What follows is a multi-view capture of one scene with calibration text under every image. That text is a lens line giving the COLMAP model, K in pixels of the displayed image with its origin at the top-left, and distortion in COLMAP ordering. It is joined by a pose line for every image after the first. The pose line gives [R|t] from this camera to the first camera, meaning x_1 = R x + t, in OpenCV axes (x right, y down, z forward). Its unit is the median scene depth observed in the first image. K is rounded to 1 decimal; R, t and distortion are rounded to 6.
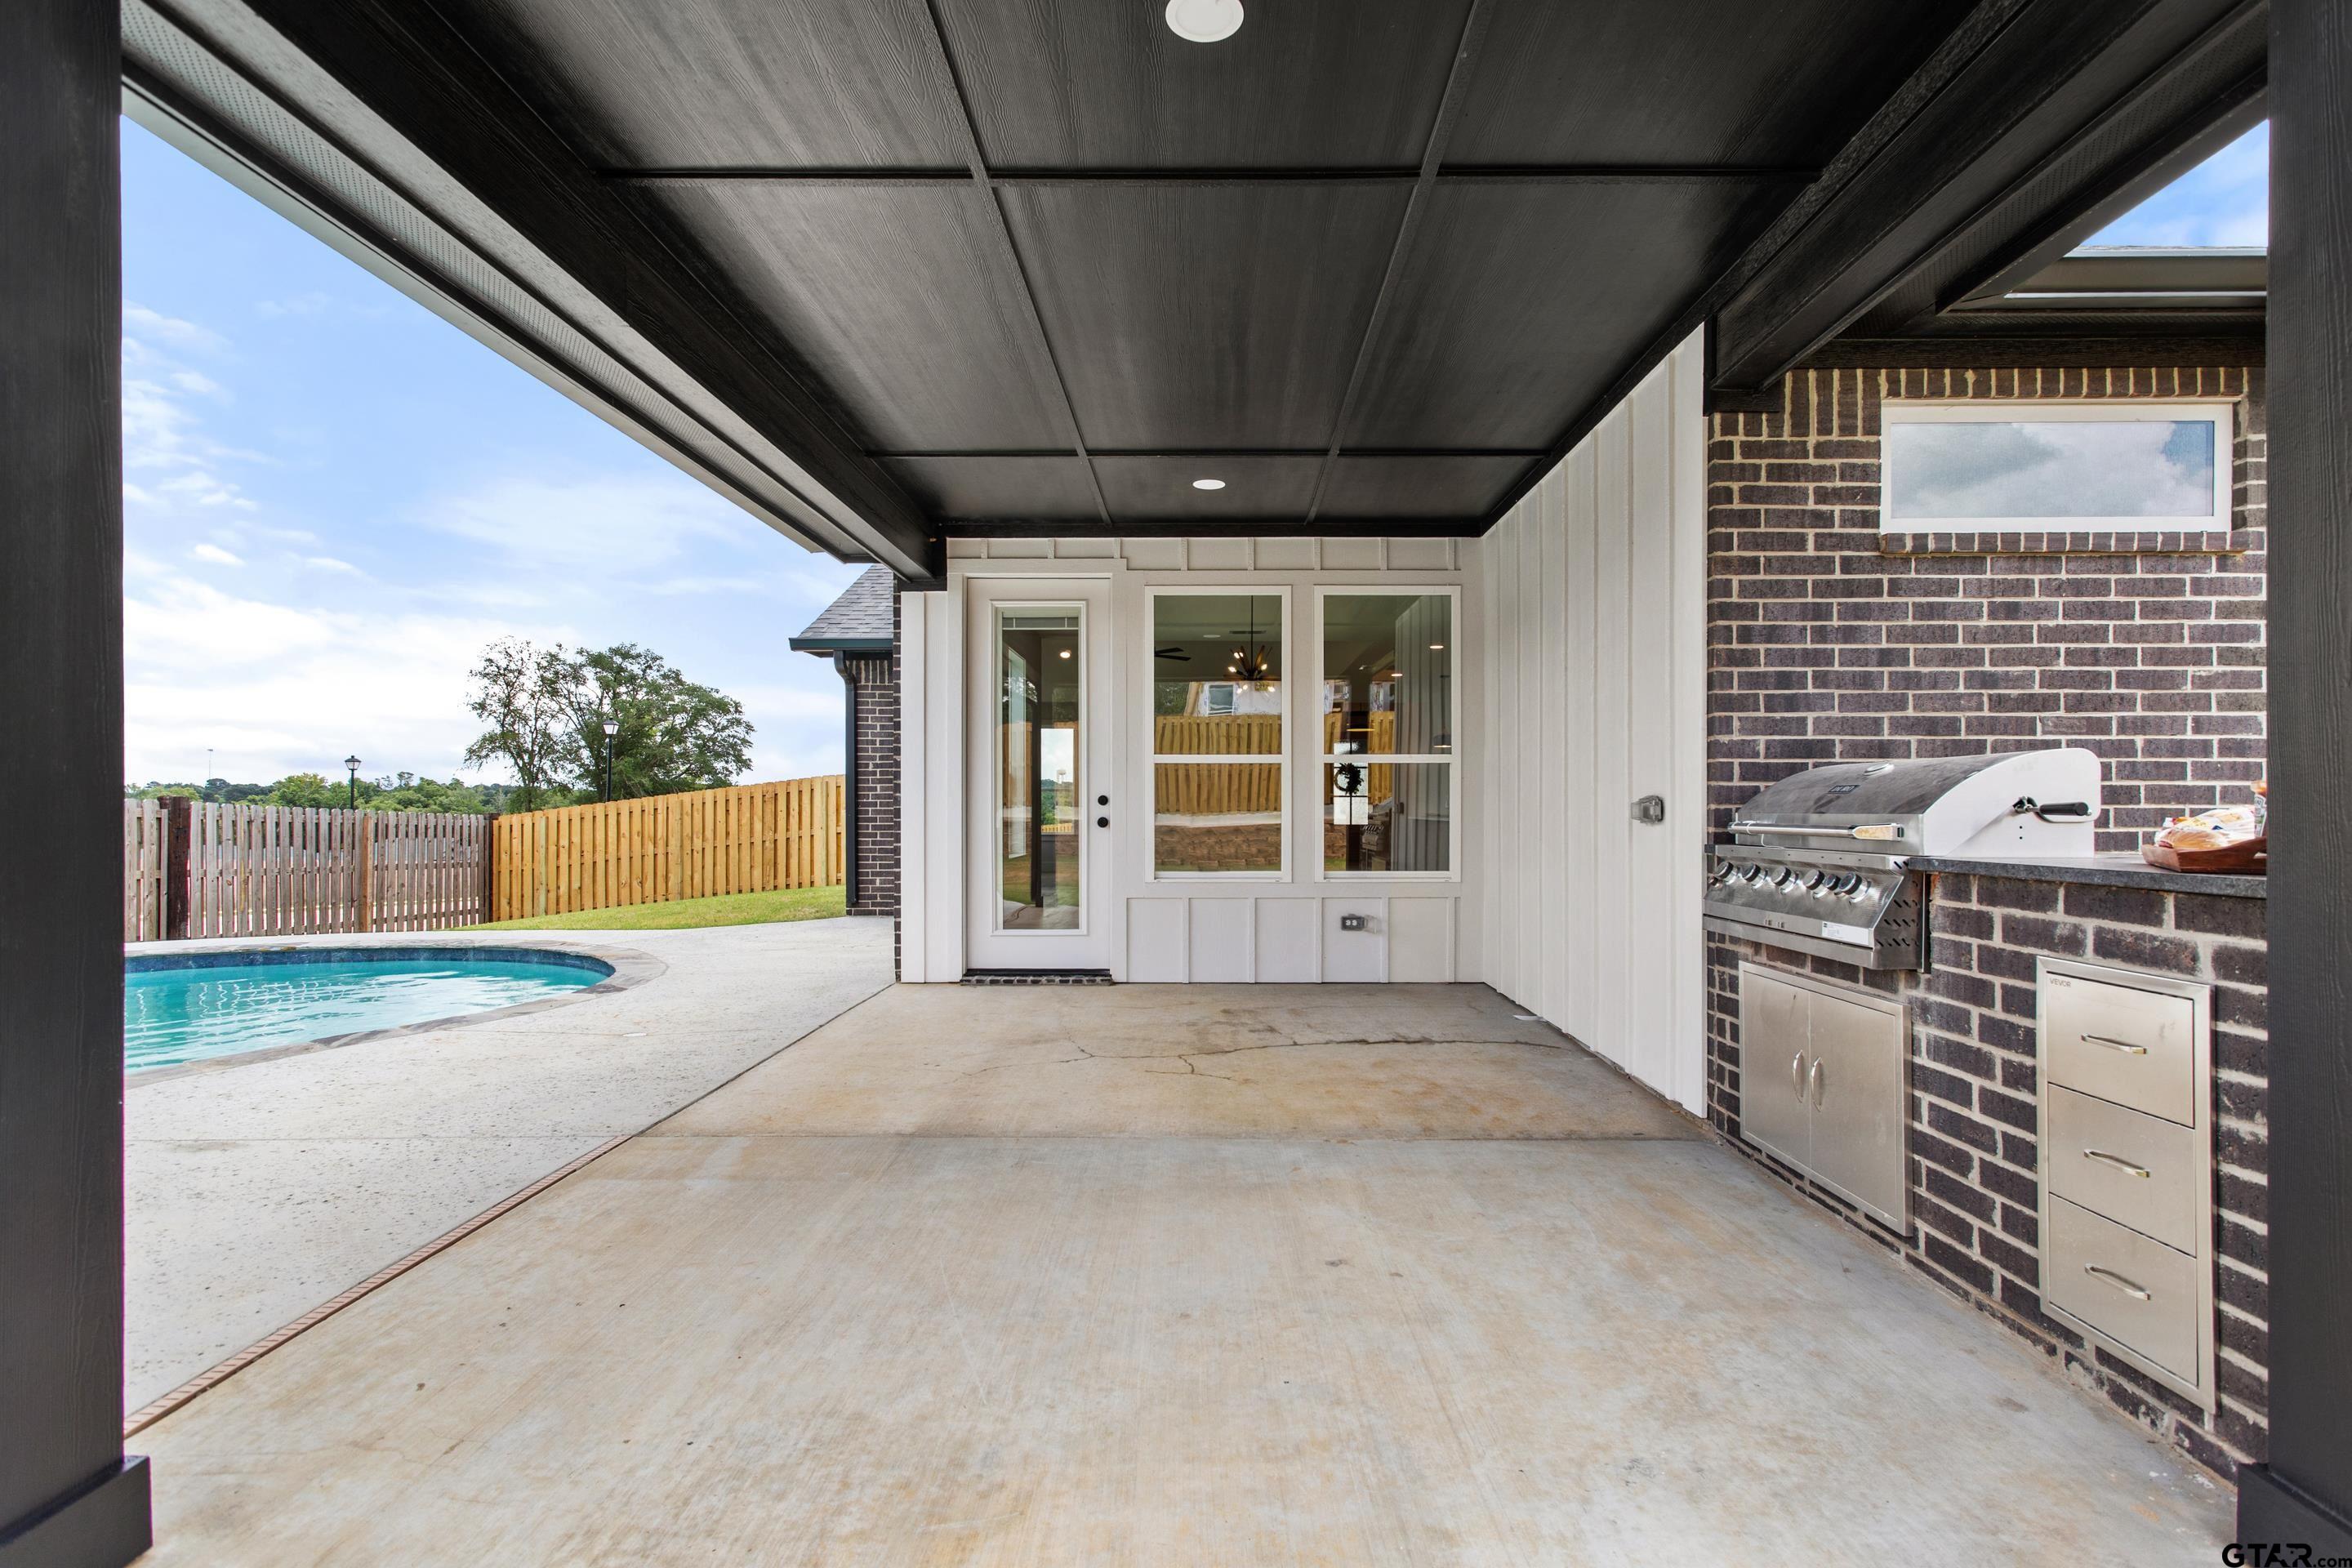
lens RADIAL K [[1139.1, 0, 1199.1], [0, 1139.1, 810.7], [0, 0, 1]] dist [0.004797, 0.000548]
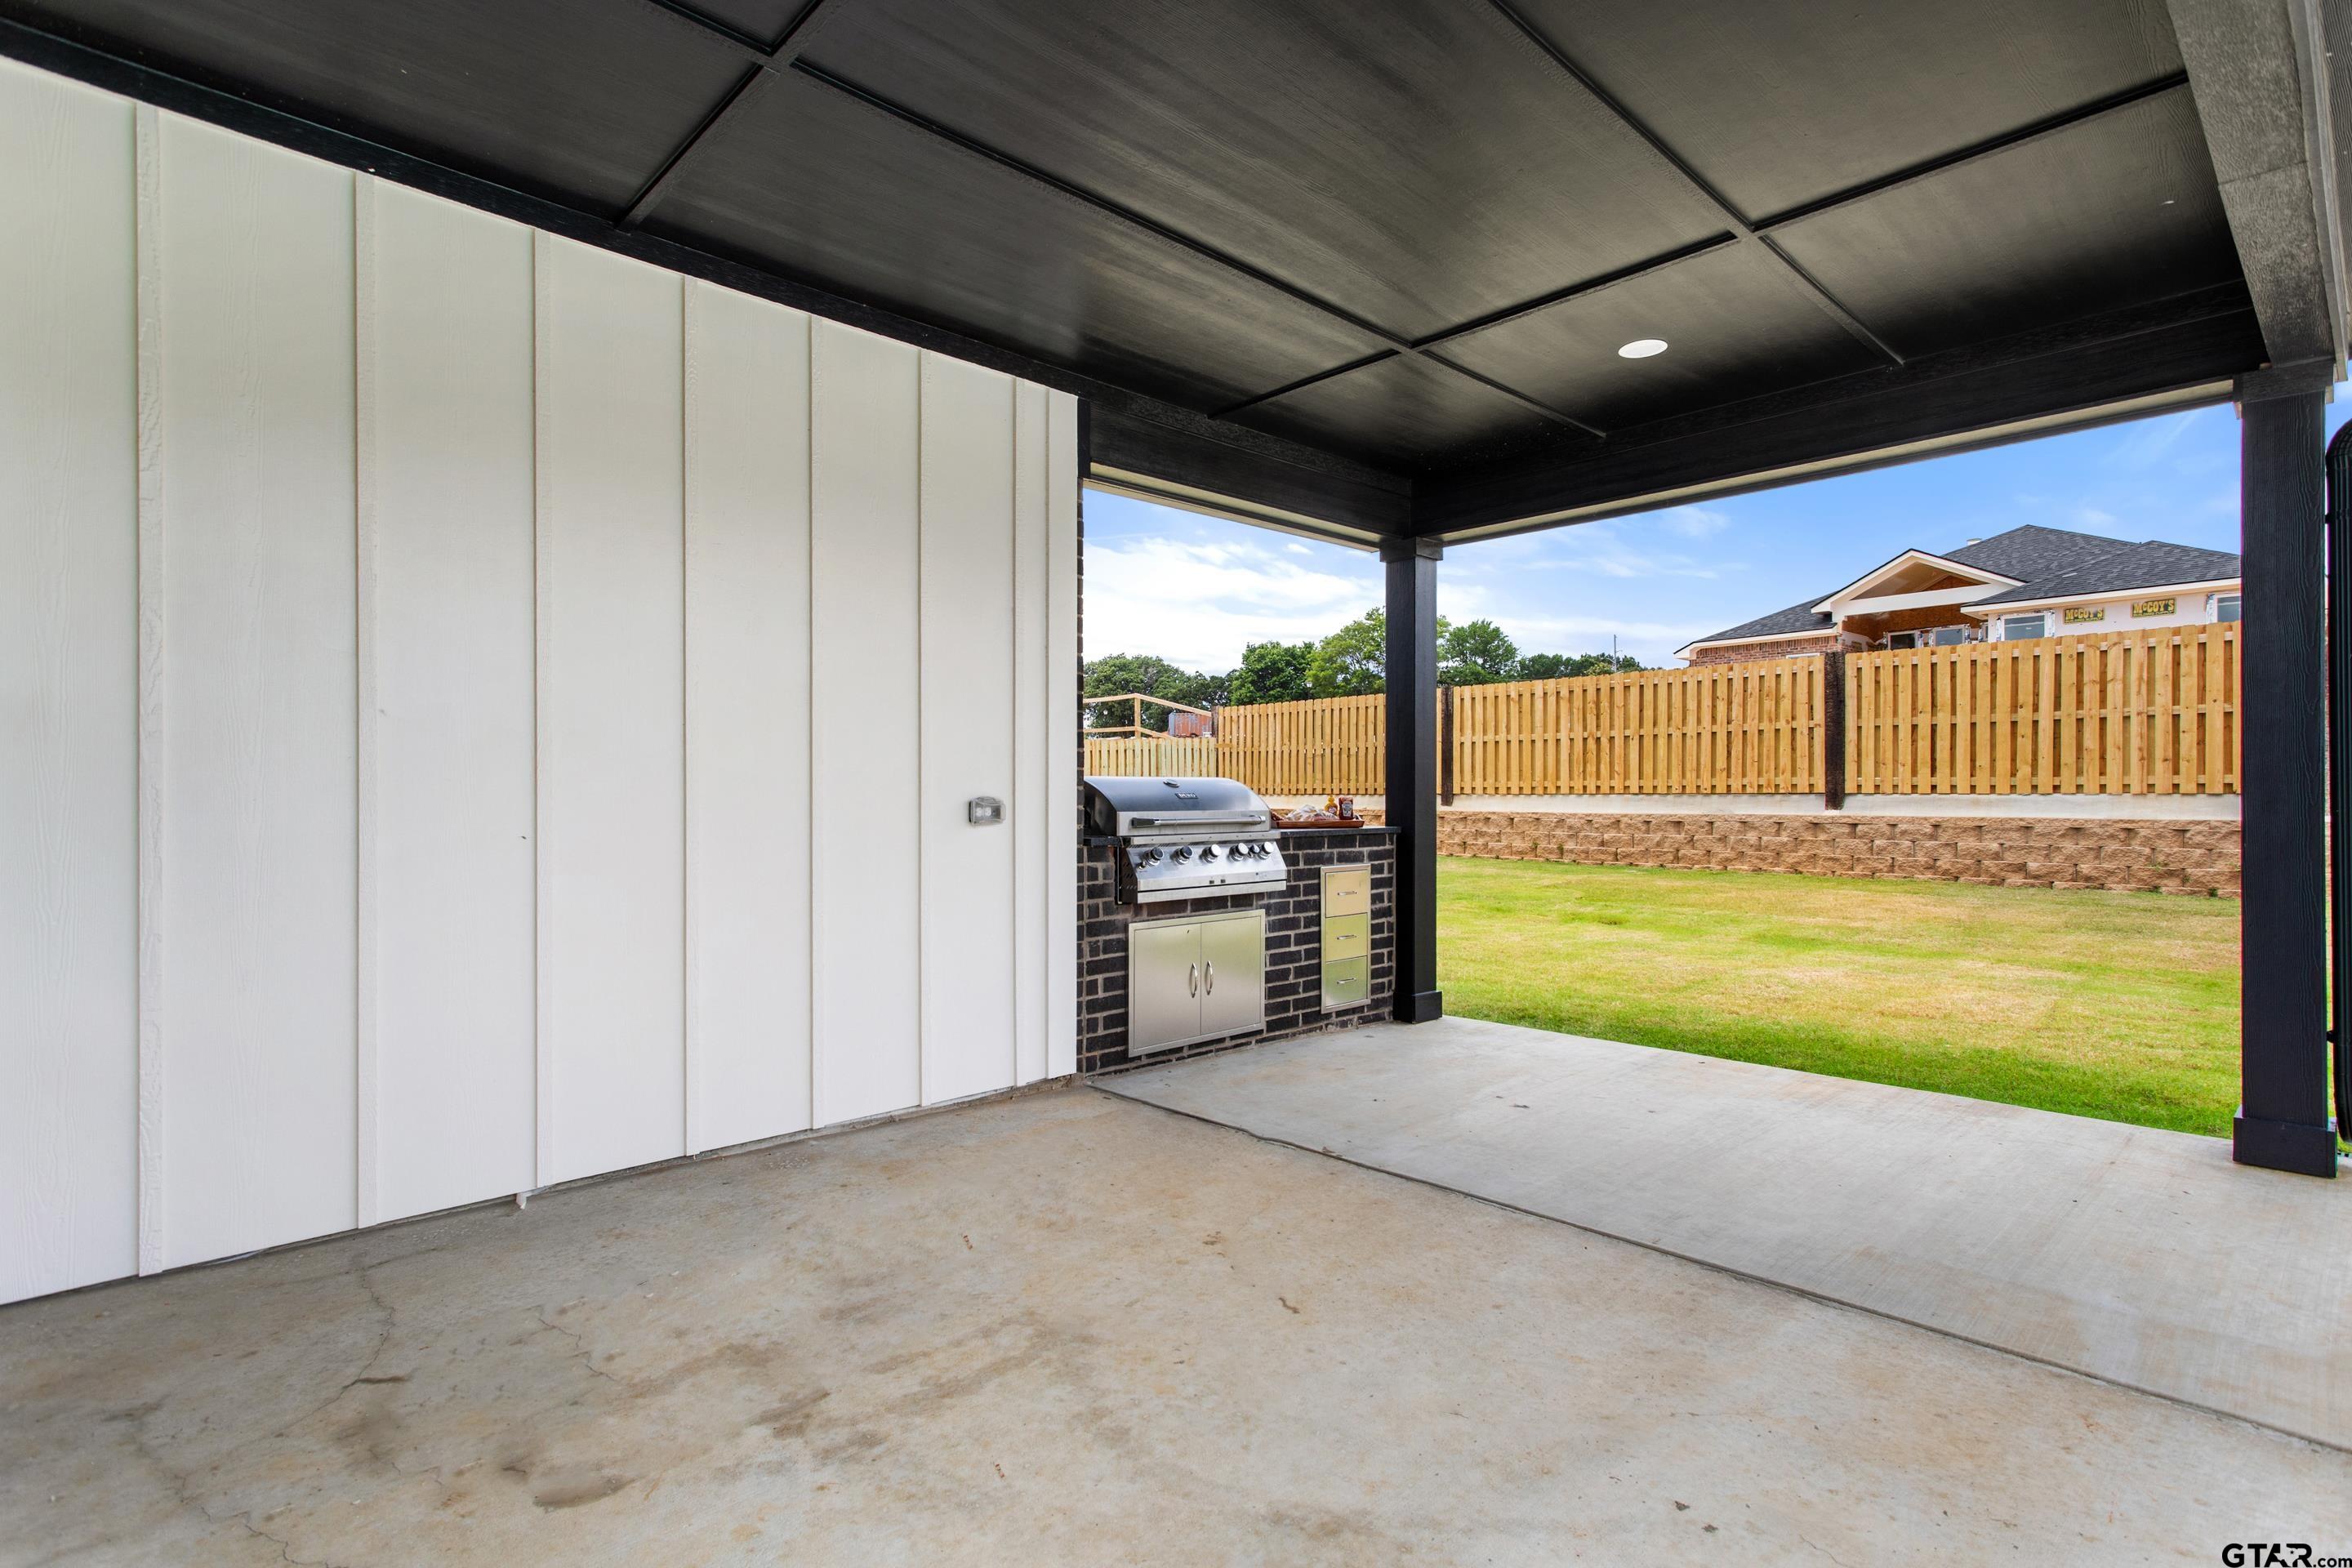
lens RADIAL K [[1144.4, 0, 1208.3], [0, 1144.4, 798.7], [0, 0, 1]] dist [0.003758, 0.001359]
pose [[-0.706077, -0.001135, 0.708135, -0.496037], [0.000908, 0.999996, 0.002508, -0.015203], [-0.708135, 0.002414, -0.706073, 1.761953]]
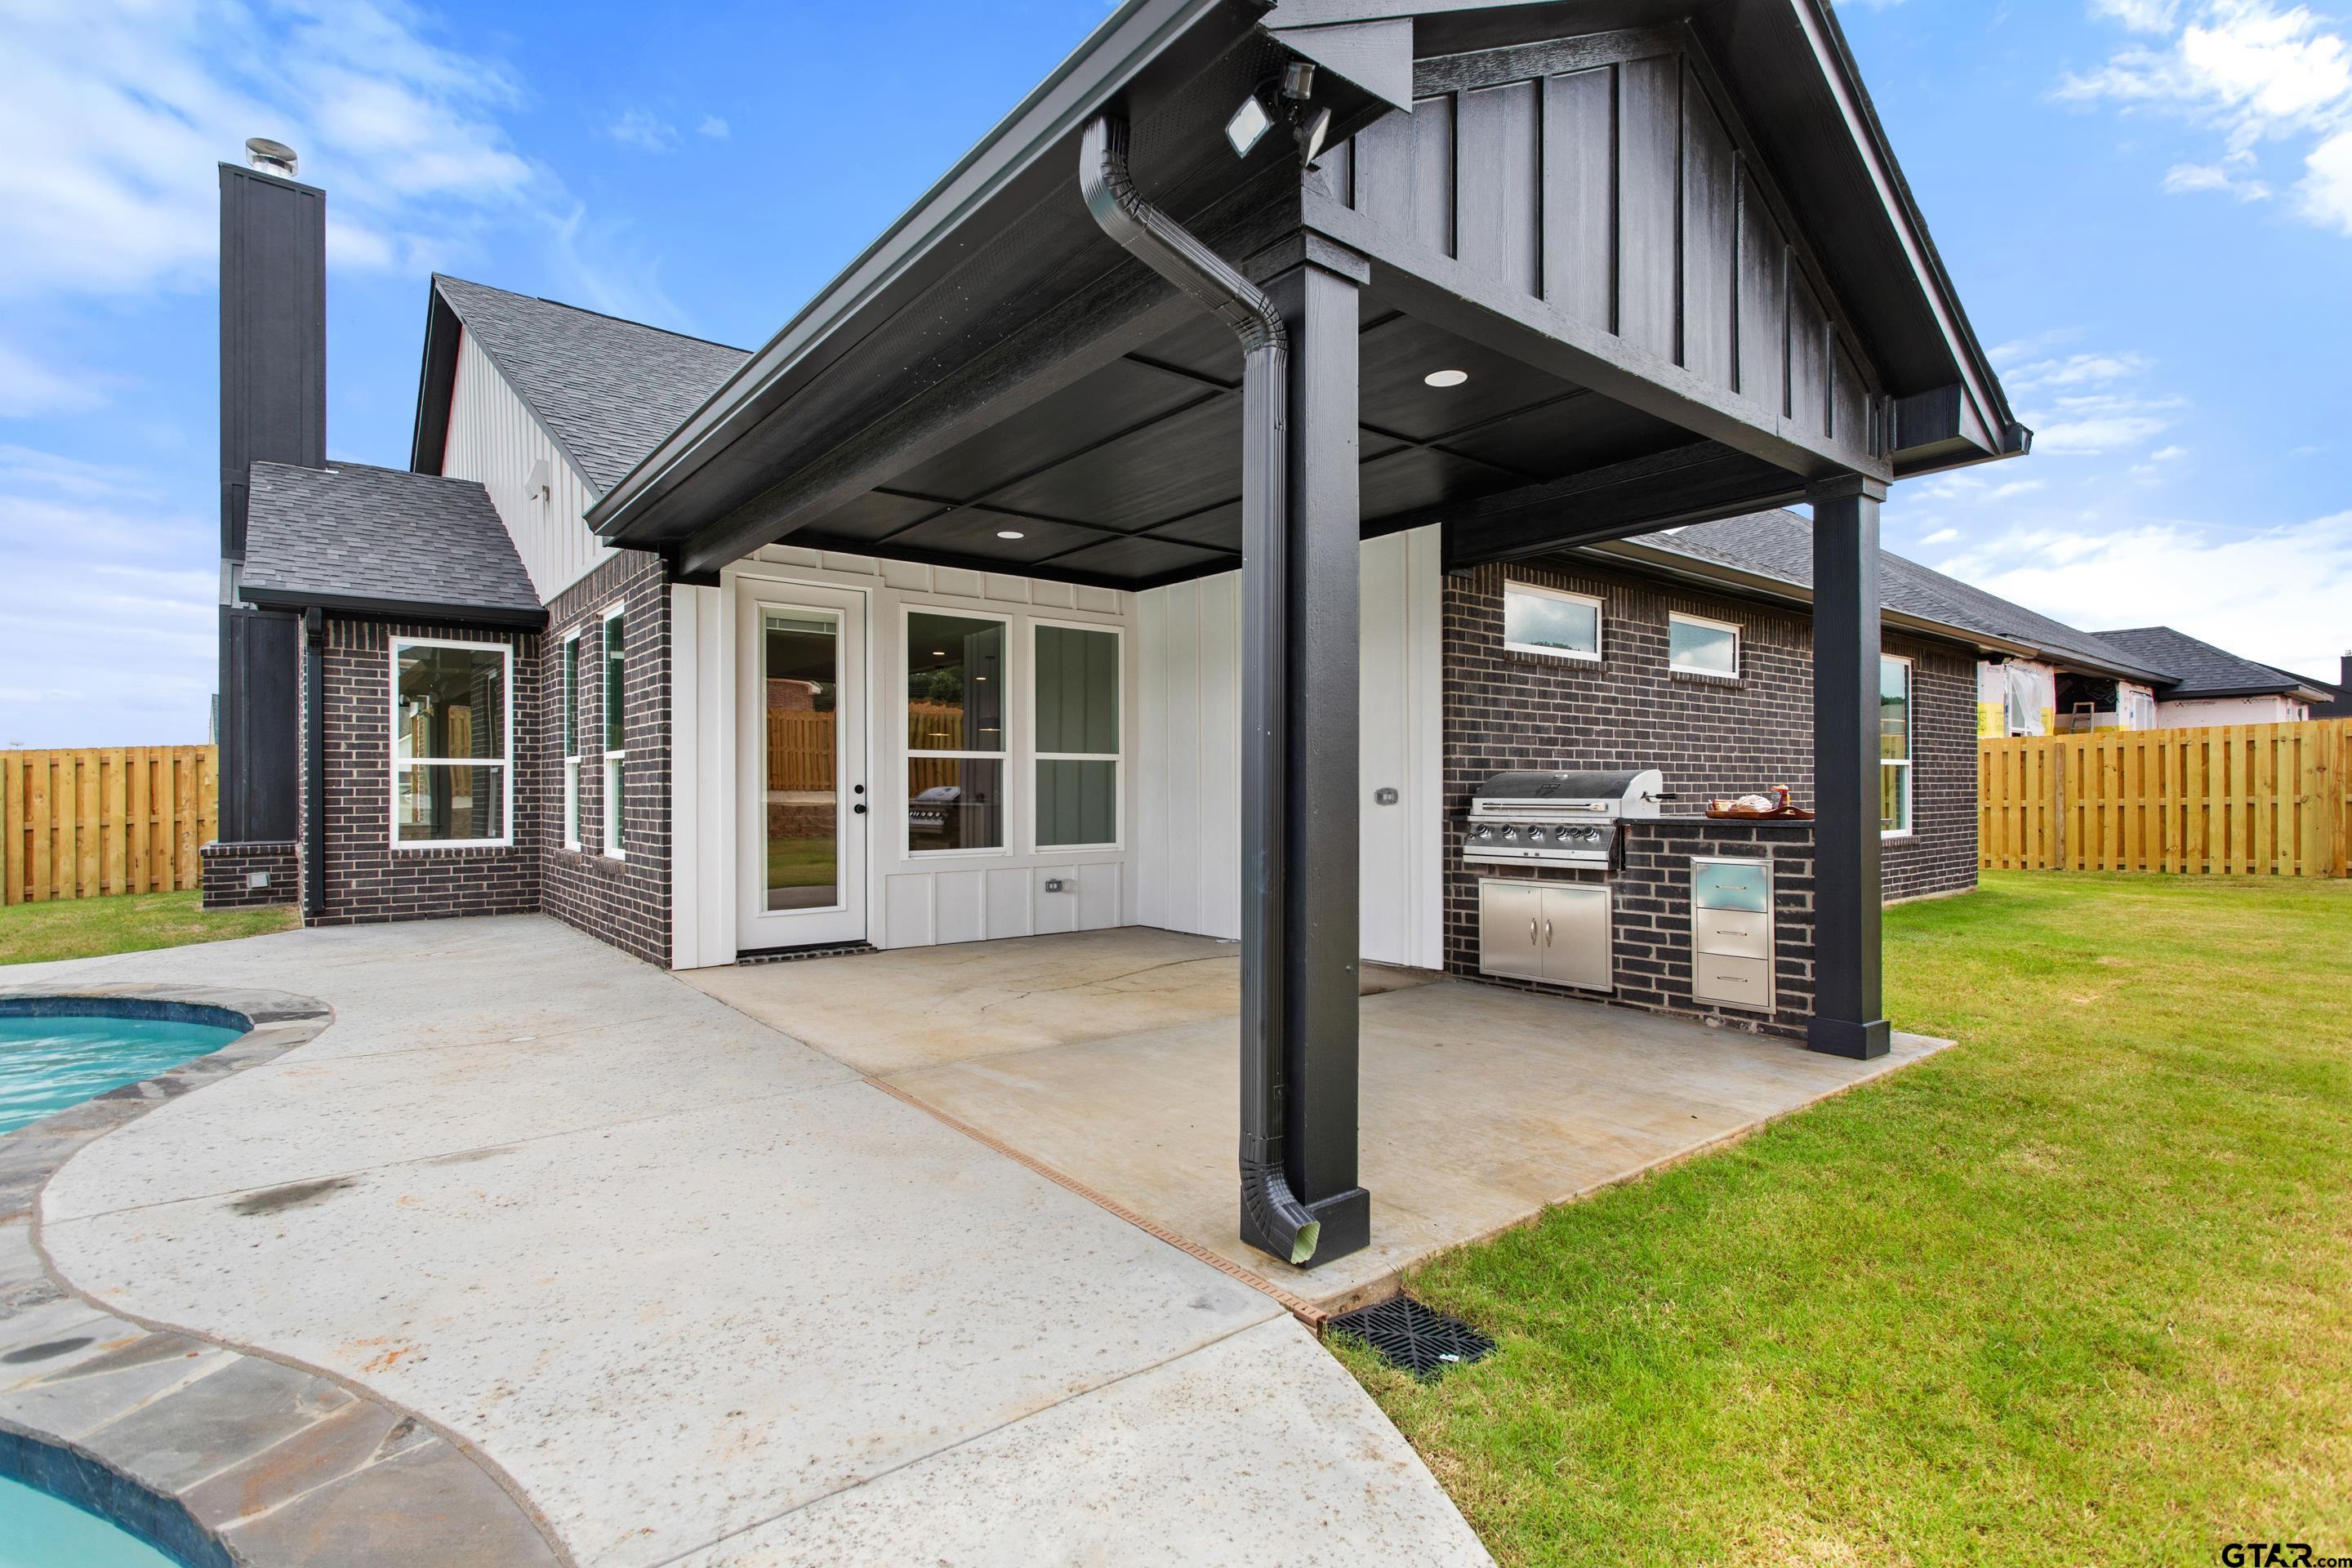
lens RADIAL K [[1132.9, 0, 1185.6], [0, 1132.9, 783.3], [0, 0, 1]] dist [0.001755, 0.000179]
pose [[0.774761, 0.001597, 0.632252, -0.998065], [0.003999, 0.999964, -0.007425, -0.009906], [-0.632242, 0.008281, 0.774727, -0.117781]]
